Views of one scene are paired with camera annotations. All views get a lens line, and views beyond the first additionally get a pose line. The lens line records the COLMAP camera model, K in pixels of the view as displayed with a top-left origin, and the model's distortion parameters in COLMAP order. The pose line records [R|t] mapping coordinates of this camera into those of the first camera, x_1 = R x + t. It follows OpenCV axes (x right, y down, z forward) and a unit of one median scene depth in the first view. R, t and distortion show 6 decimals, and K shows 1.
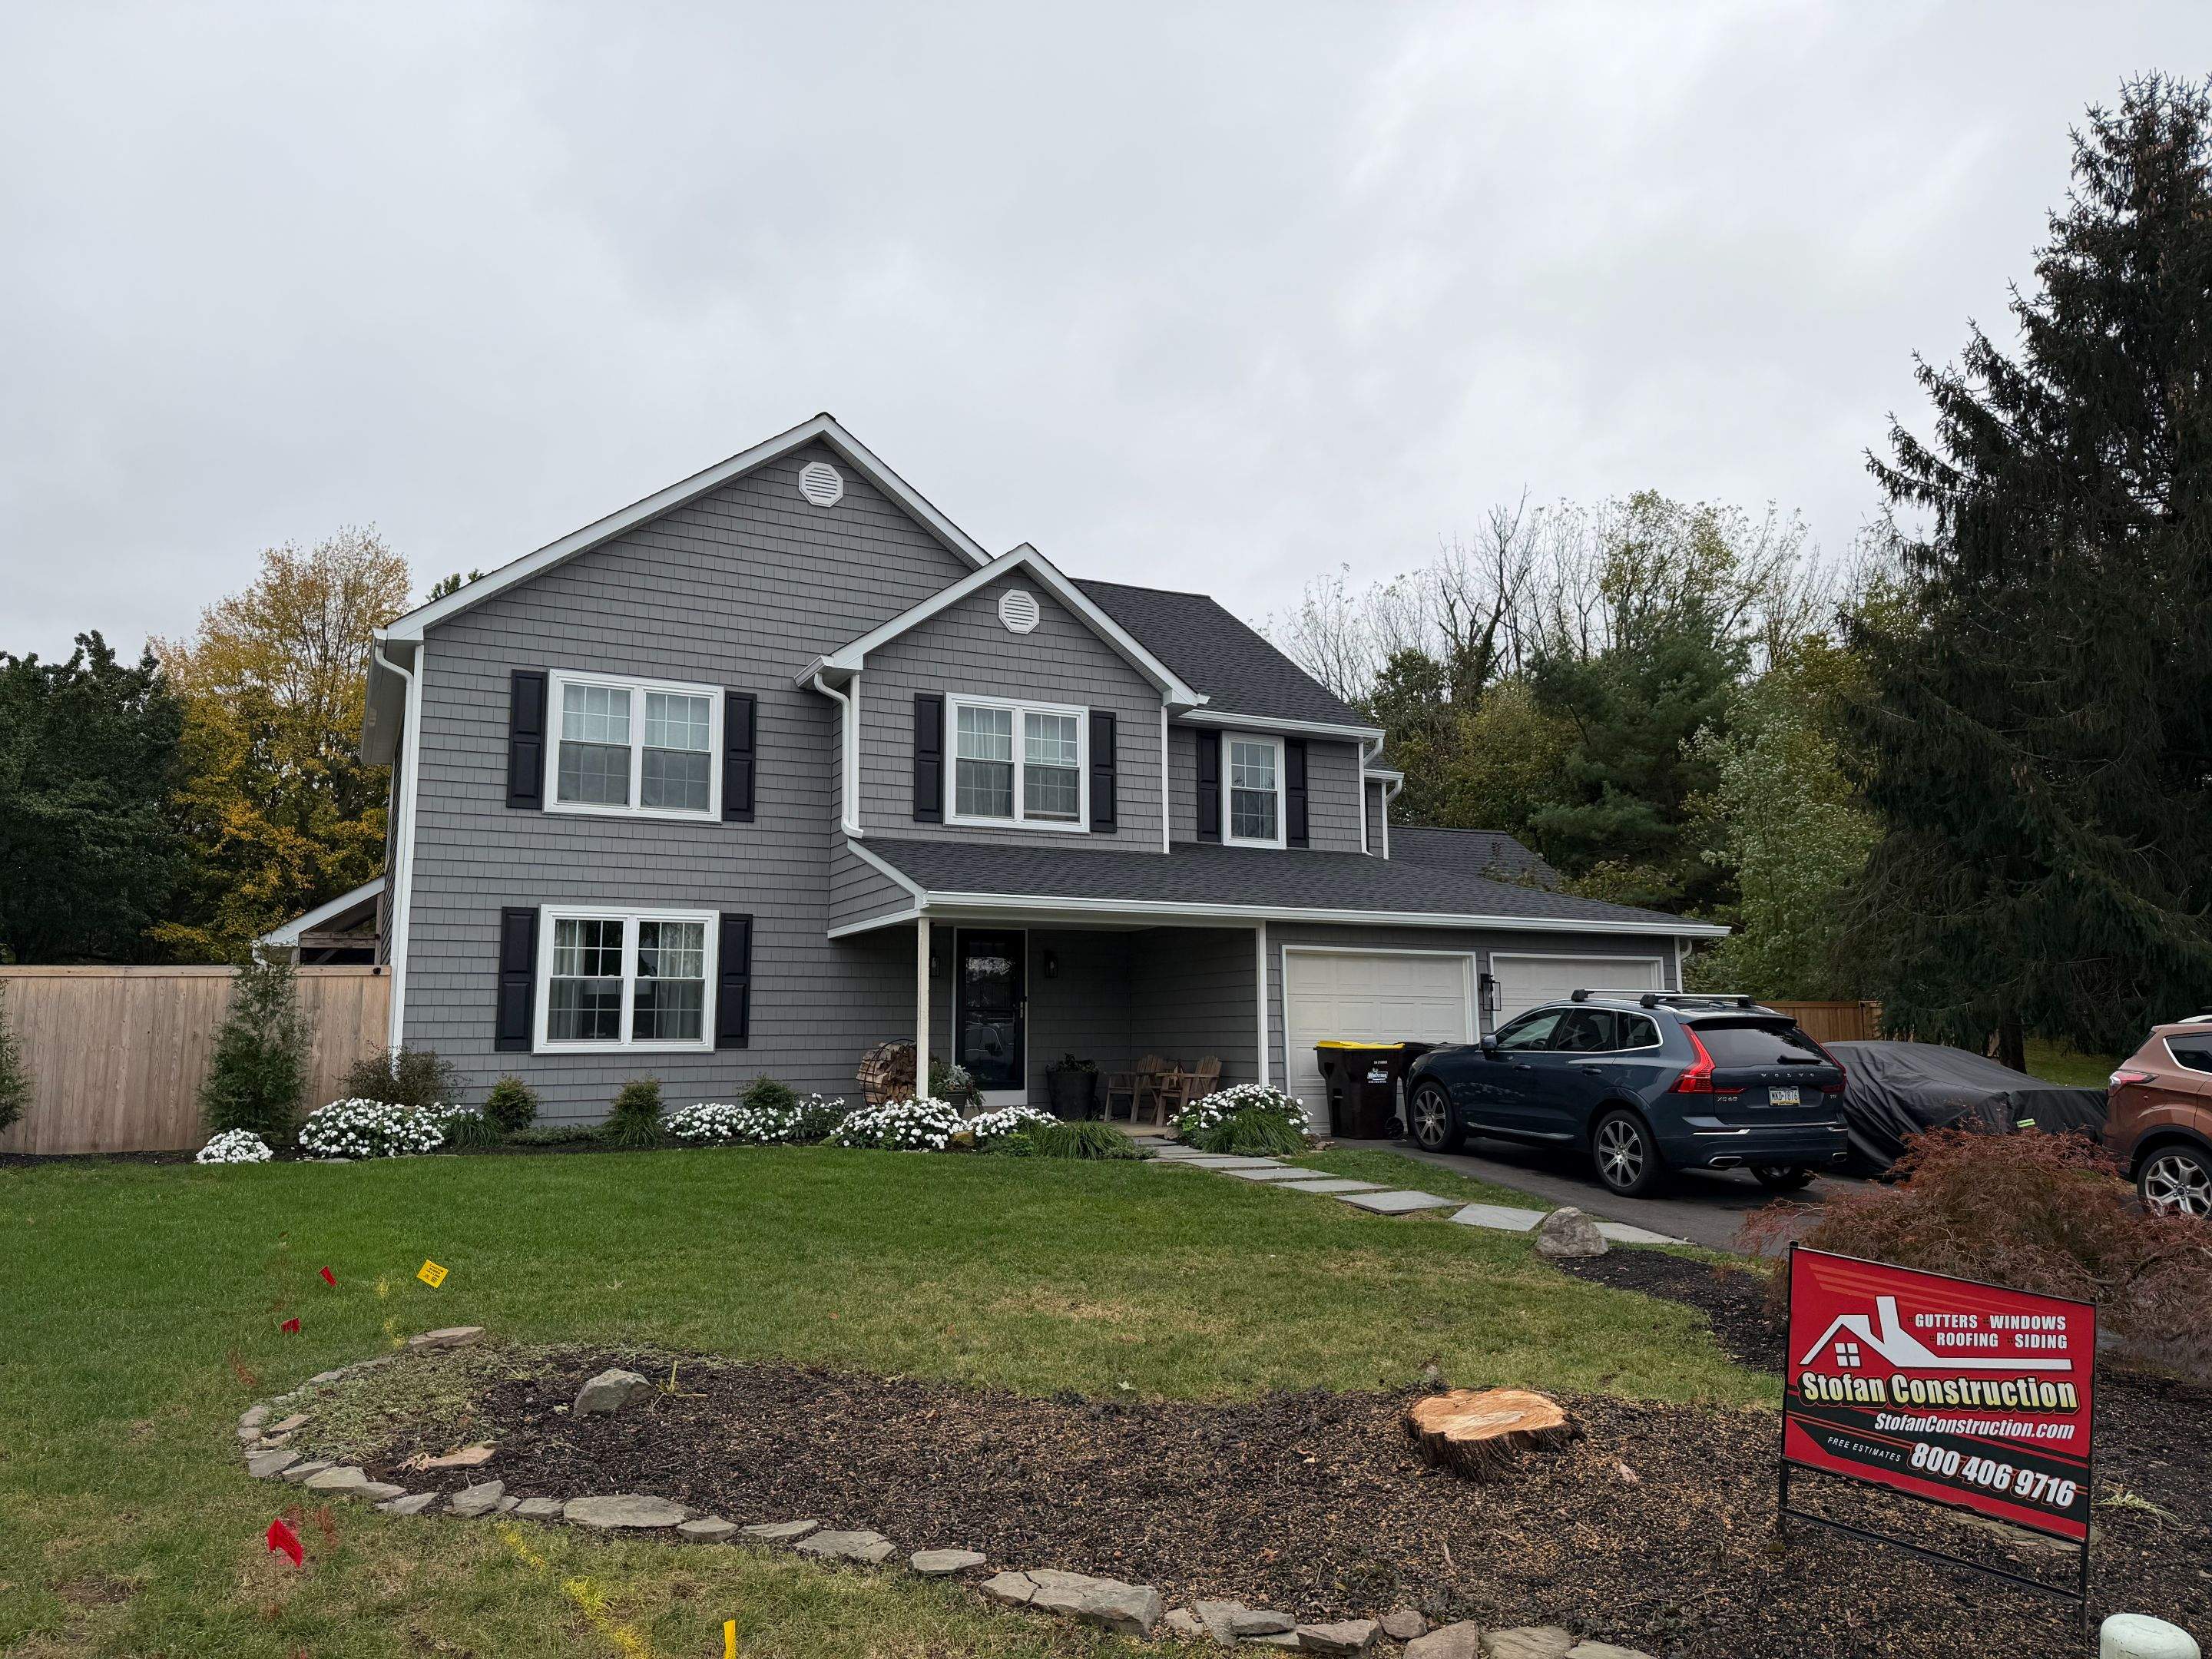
lens RADIAL K [[1521.1, 0, 1105.5], [0, 1521.1, 842.9], [0, 0, 1]] dist [0.159920, -0.209843]
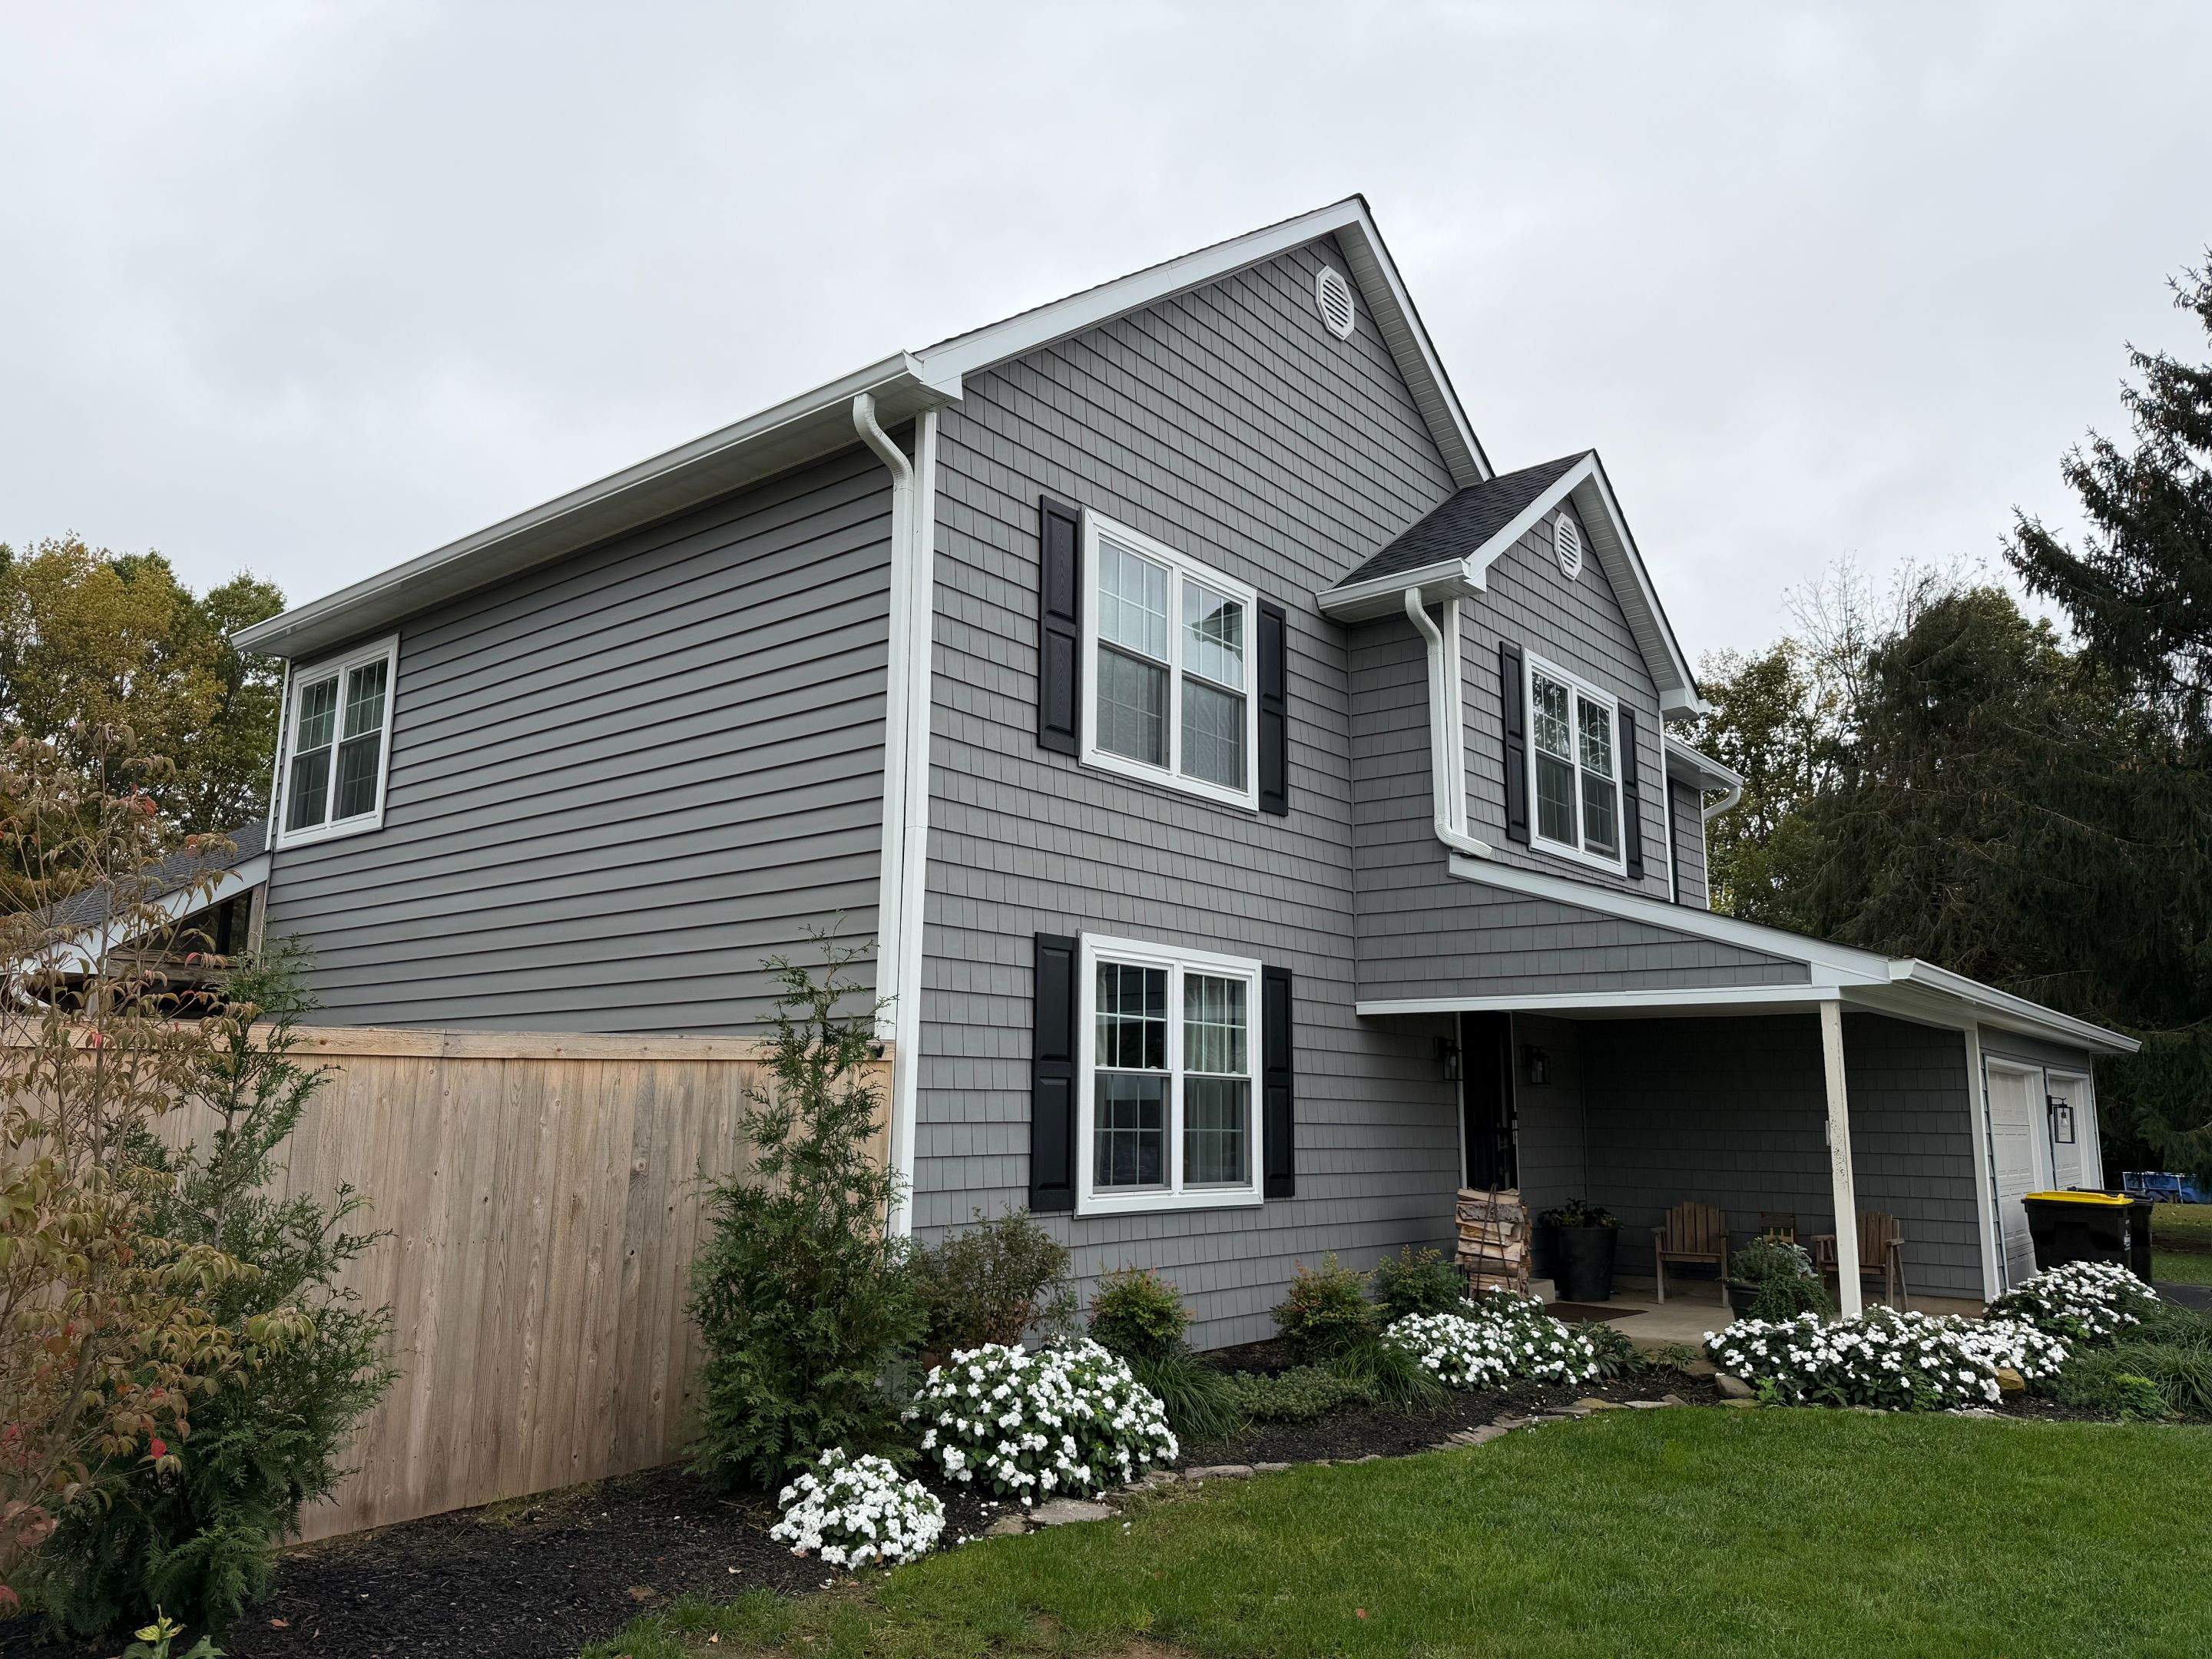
lens RADIAL K [[1521.1, 0, 1105.5], [0, 1521.1, 842.9], [0, 0, 1]] dist [0.159920, -0.209843]
pose [[0.897666, 0.087636, 0.431875, -0.577641], [-0.069308, 0.995906, -0.058032, 0.038117], [-0.435192, 0.022161, 0.900065, 0.508110]]
